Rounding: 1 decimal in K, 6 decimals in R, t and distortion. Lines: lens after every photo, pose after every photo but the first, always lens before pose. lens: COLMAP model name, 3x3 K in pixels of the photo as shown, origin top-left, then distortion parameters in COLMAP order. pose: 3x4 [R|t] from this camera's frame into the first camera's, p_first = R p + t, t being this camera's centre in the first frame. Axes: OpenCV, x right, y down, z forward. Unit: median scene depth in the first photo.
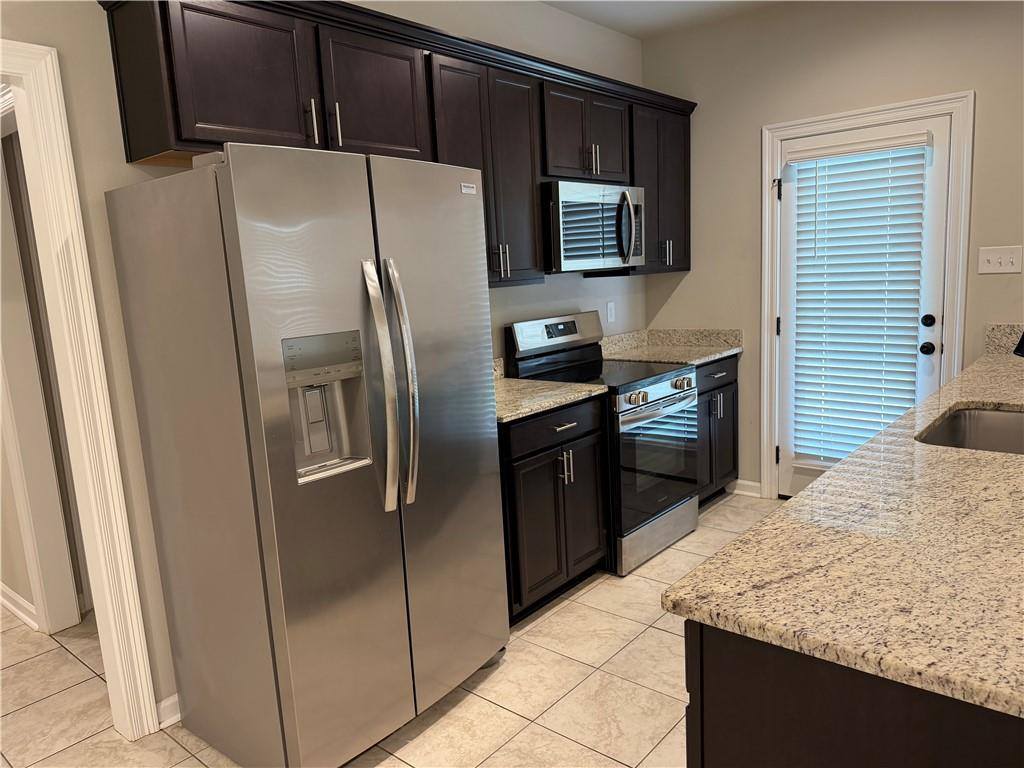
lens RADIAL K [[721.3, 0, 504.5], [0, 721.3, 381.9], [0, 0, 1]] dist [0.061848, -0.008658]
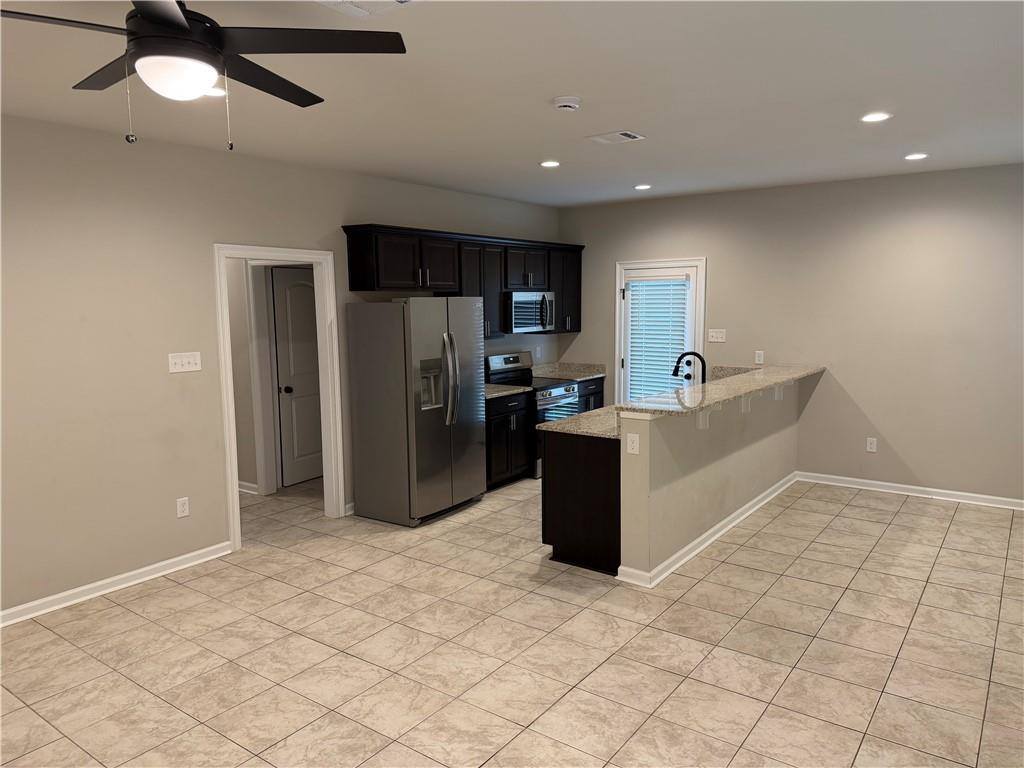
lens RADIAL K [[721.3, 0, 510.0], [0, 721.3, 382.2], [0, 0, 1]] dist [0.061848, -0.008658]
pose [[0.995968, 0.034938, 0.082625, -0.090486], [-0.031533, 0.998613, -0.042158, 0.073147], [-0.083983, 0.039383, 0.995689, -1.007100]]
